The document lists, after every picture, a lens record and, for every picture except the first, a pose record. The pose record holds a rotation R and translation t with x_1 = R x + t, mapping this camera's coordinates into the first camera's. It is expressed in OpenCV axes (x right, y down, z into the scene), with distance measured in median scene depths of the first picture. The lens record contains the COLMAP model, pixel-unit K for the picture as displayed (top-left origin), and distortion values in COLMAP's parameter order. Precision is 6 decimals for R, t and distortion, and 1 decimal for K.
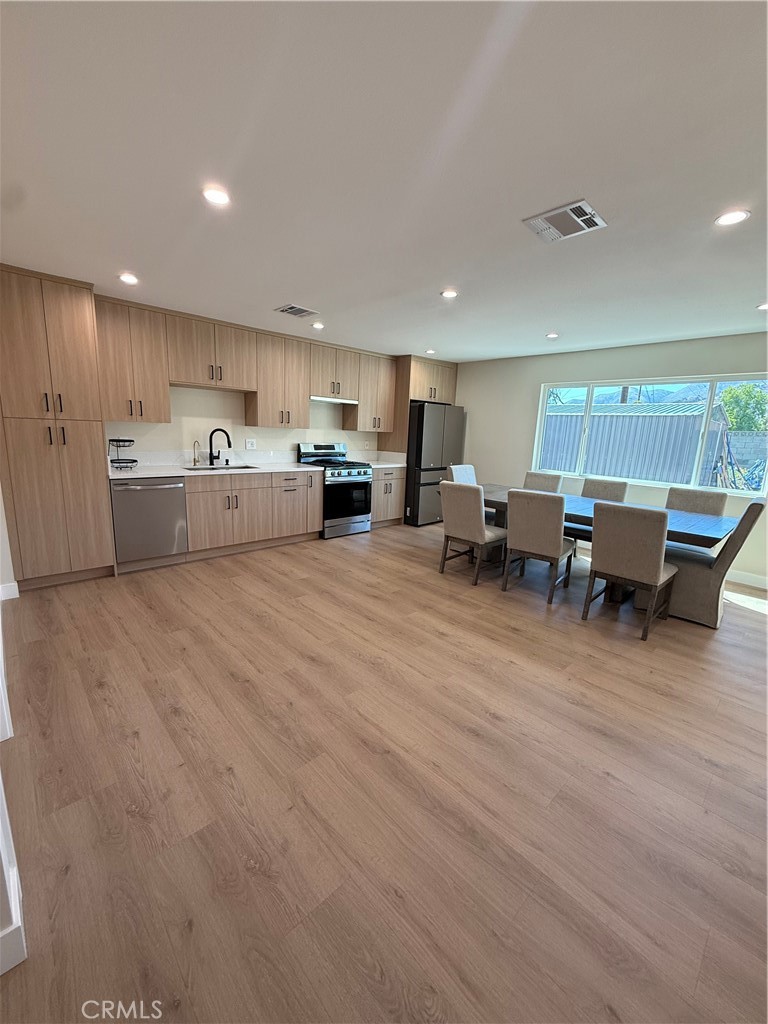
lens RADIAL K [[408.9, 0, 383.9], [0, 408.9, 510.2], [0, 0, 1]] dist [-0.000643, 0.000020]
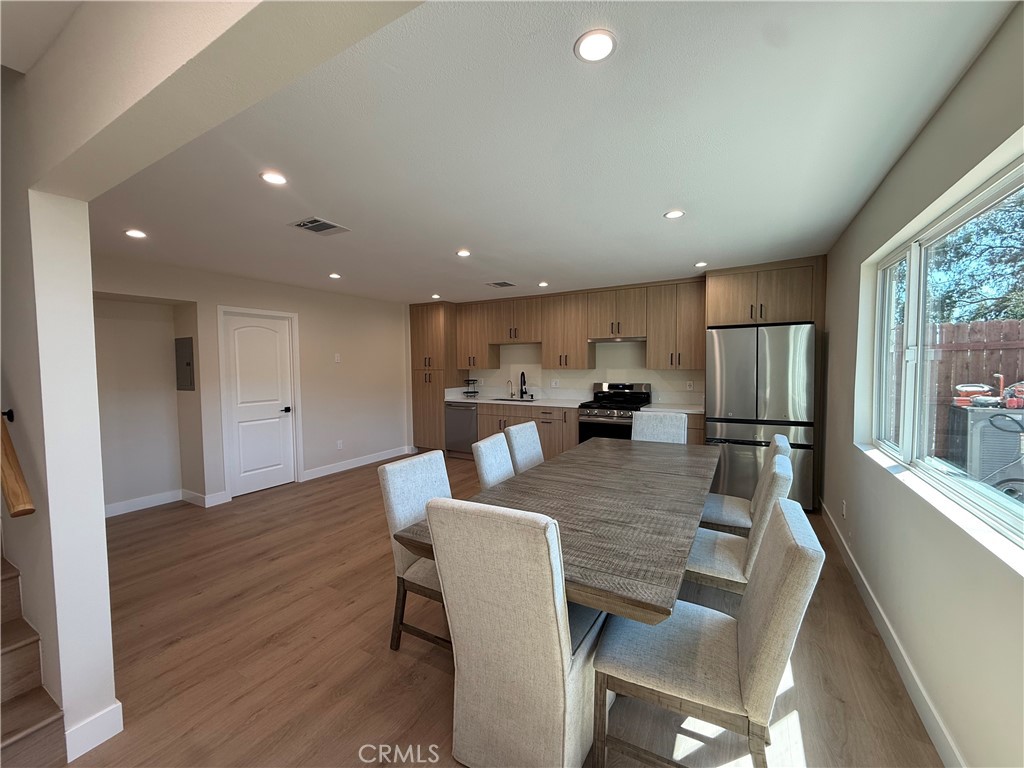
lens RADIAL K [[408.9, 0, 510.6], [0, 408.9, 384.5], [0, 0, 1]] dist [-0.000643, 0.000020]
pose [[0.283938, 0.004722, -0.958831, 0.988053], [-0.161960, 0.985855, -0.043106, -0.102581], [0.945065, 0.167532, 0.280687, 0.652598]]
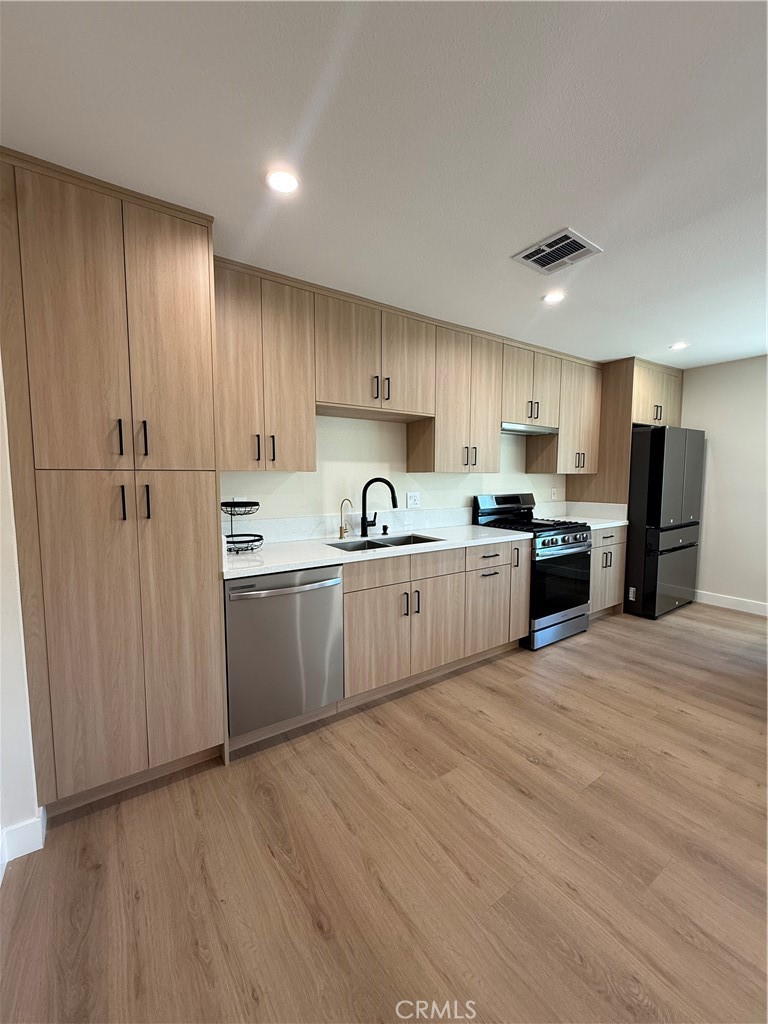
lens RADIAL K [[408.9, 0, 383.9], [0, 408.9, 510.2], [0, 0, 1]] dist [-0.000643, 0.000020]
pose [[0.987373, -0.030646, -0.155418, -0.332772], [0.012752, 0.993301, -0.114850, -0.087670], [0.157897, 0.111418, 0.981150, 0.439702]]
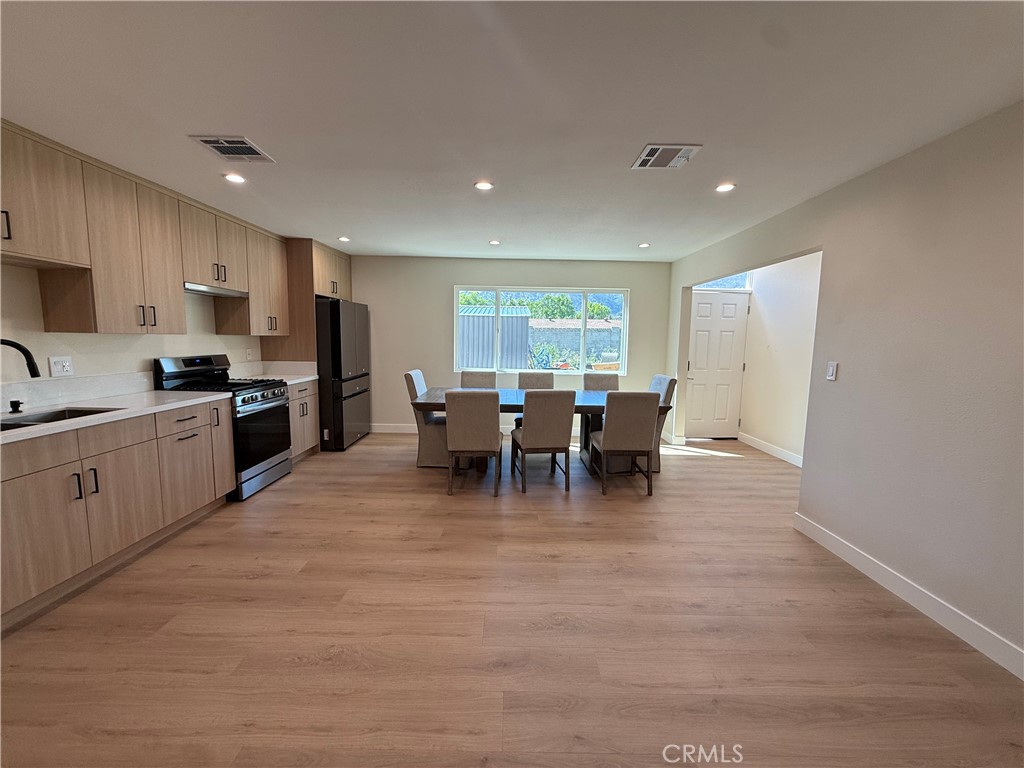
lens RADIAL K [[408.9, 0, 510.6], [0, 408.9, 384.5], [0, 0, 1]] dist [-0.000643, 0.000020]
pose [[0.687431, -0.111826, 0.717589, -0.377125], [0.150114, 0.988615, 0.010256, -0.070301], [-0.710566, 0.100670, 0.696391, 0.280518]]
